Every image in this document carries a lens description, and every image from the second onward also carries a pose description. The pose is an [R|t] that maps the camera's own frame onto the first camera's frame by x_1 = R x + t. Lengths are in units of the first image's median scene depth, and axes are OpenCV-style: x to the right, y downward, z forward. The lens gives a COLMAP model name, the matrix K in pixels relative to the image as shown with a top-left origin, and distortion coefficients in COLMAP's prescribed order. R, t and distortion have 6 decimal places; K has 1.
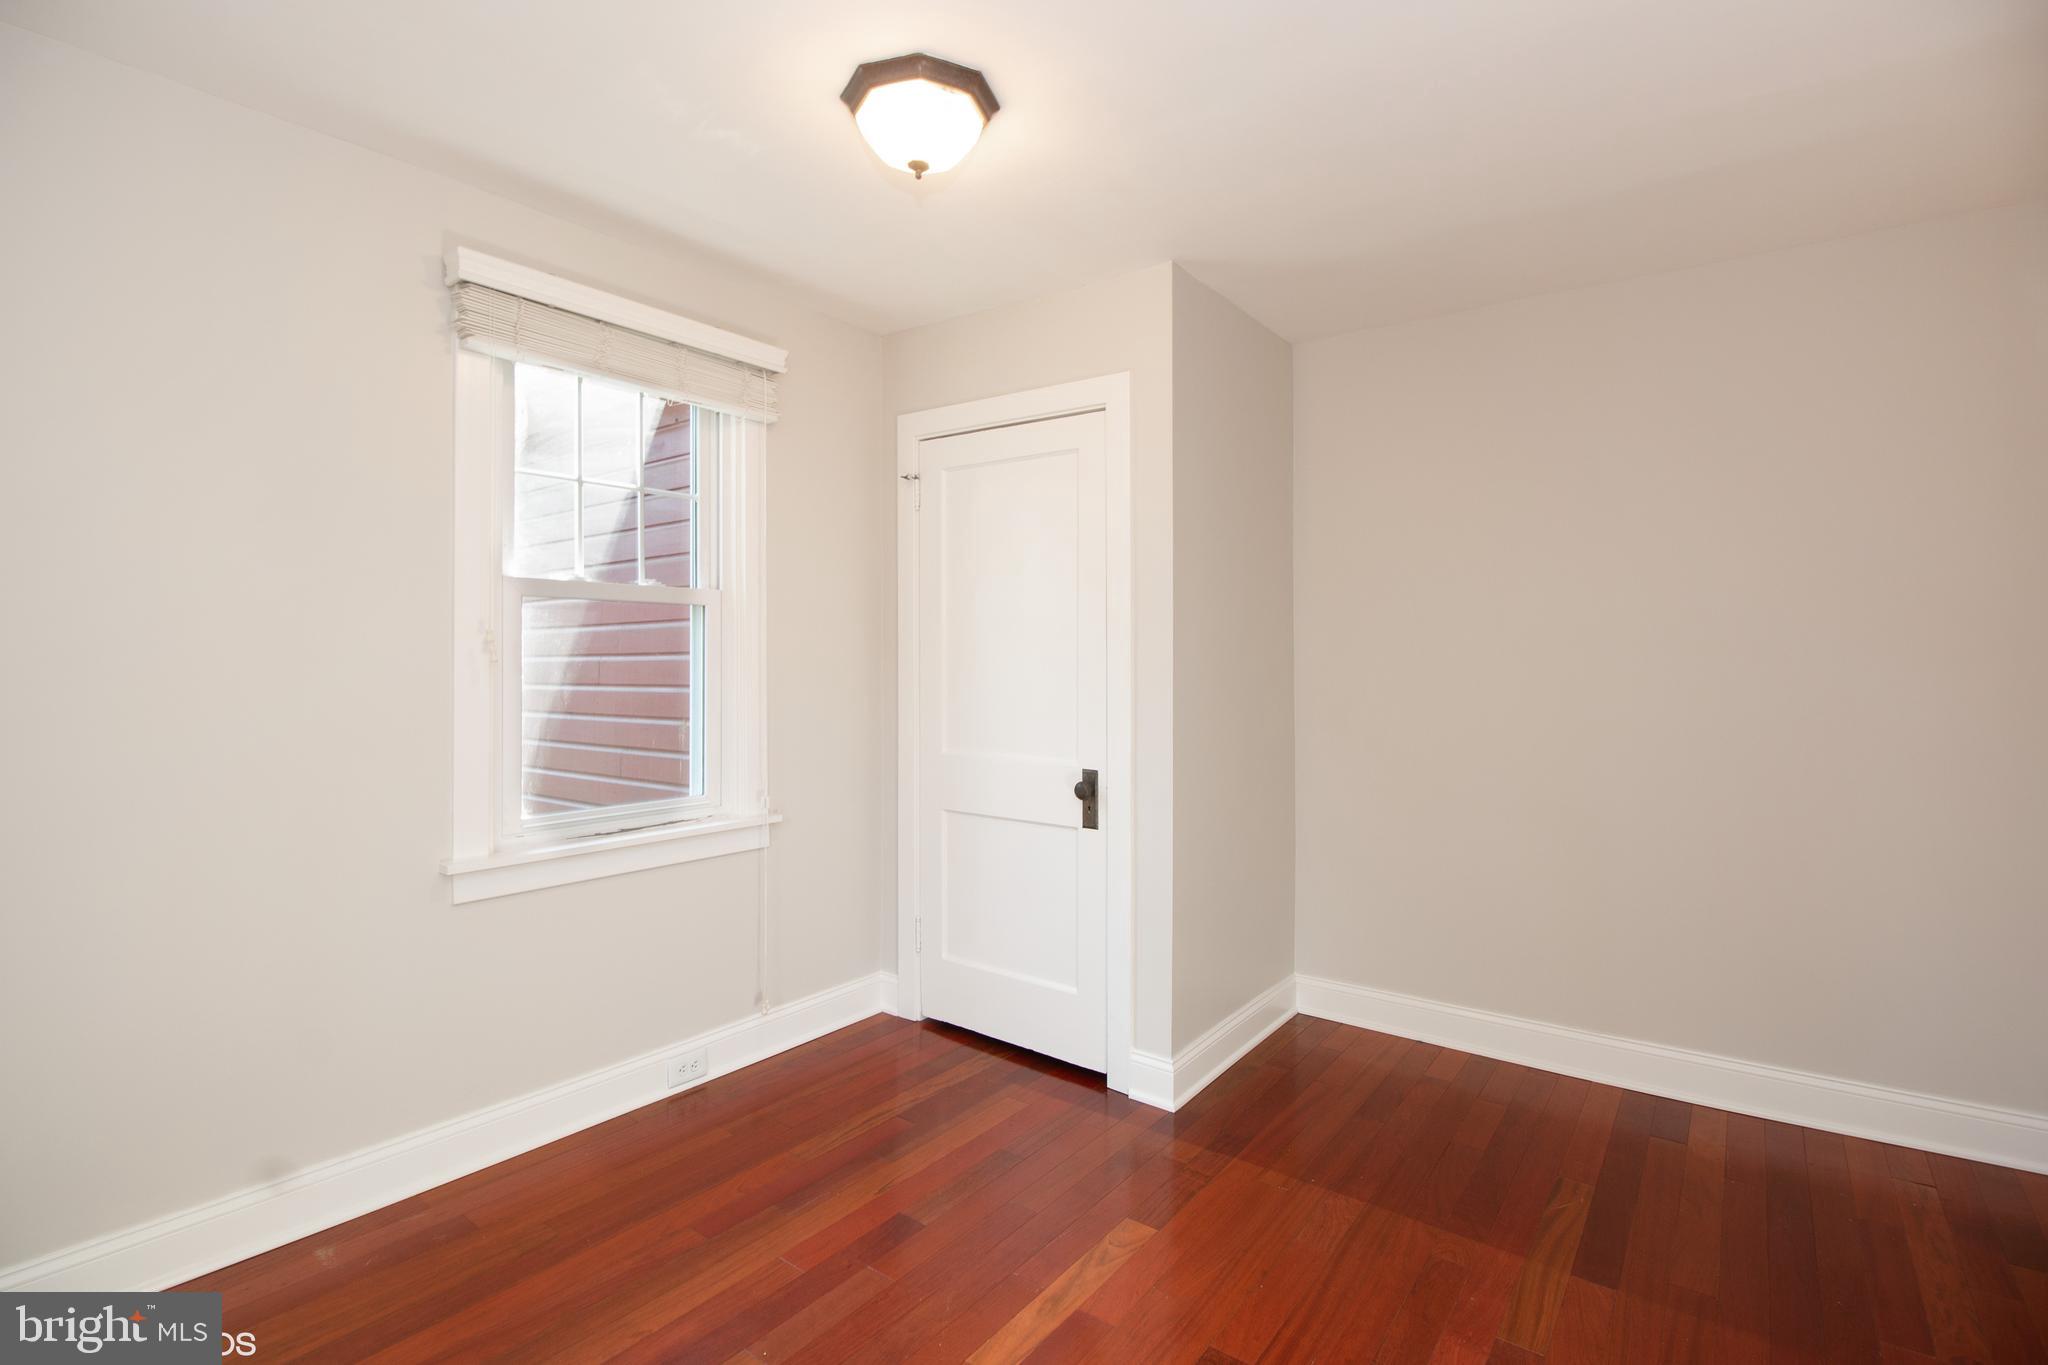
lens RADIAL K [[973.5, 0, 1016.8], [0, 973.5, 658.4], [0, 0, 1]] dist [-0.001545, -0.009578]
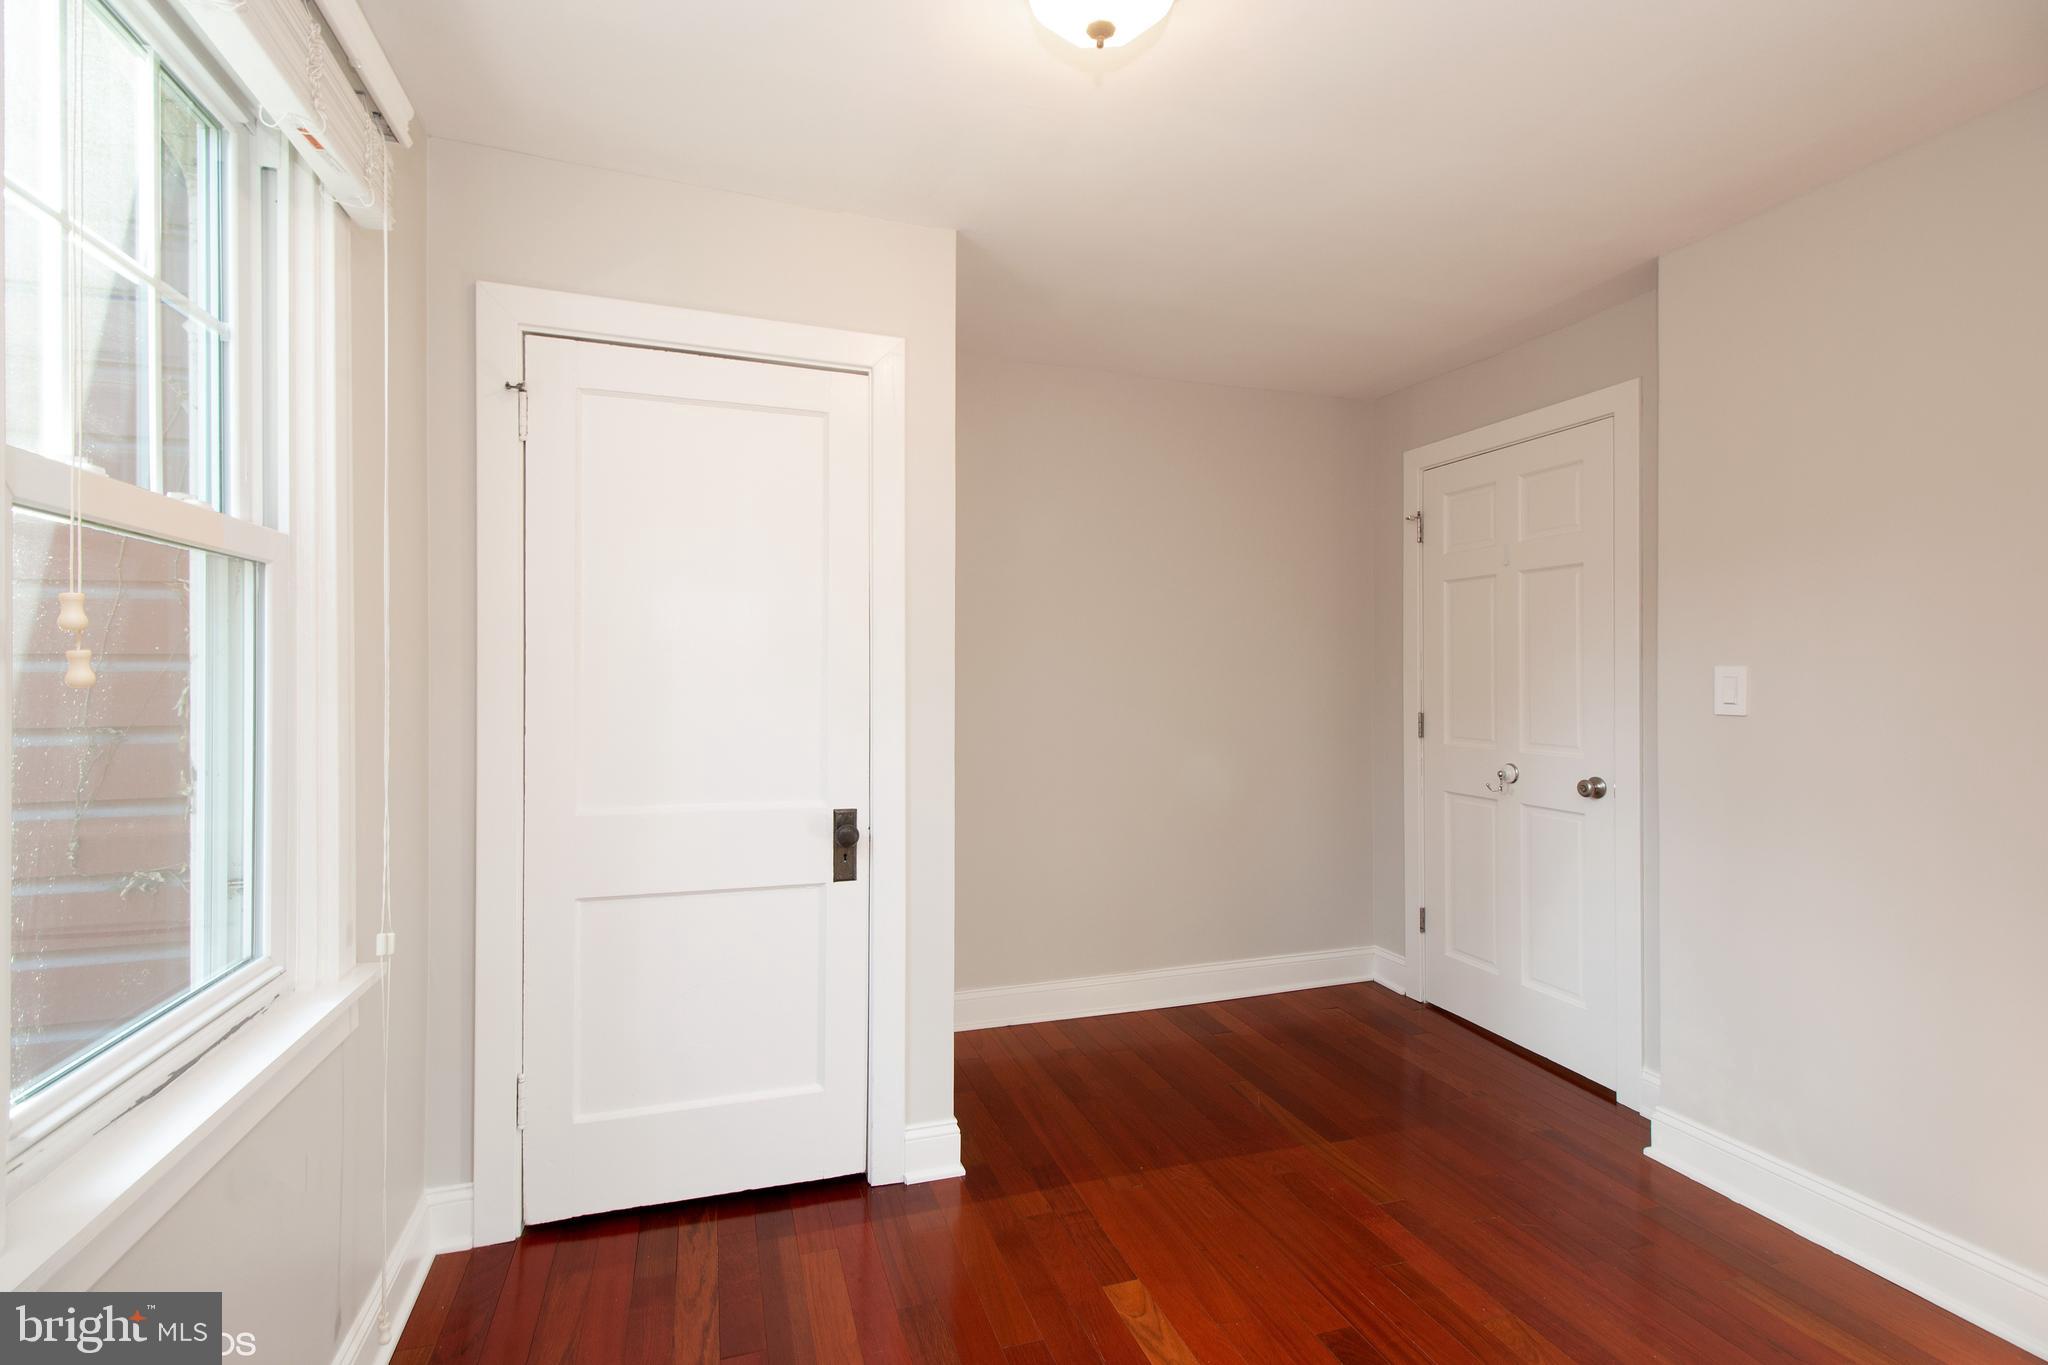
lens RADIAL K [[967.8, 0, 1024.0], [0, 967.8, 682.5], [0, 0, 1]] dist [0.021696, -0.013816]
pose [[0.550274, -0.007103, 0.834954, -0.532290], [-0.003220, 0.999938, 0.010628, -0.002290], [-0.834978, -0.008538, 0.550218, 0.434996]]
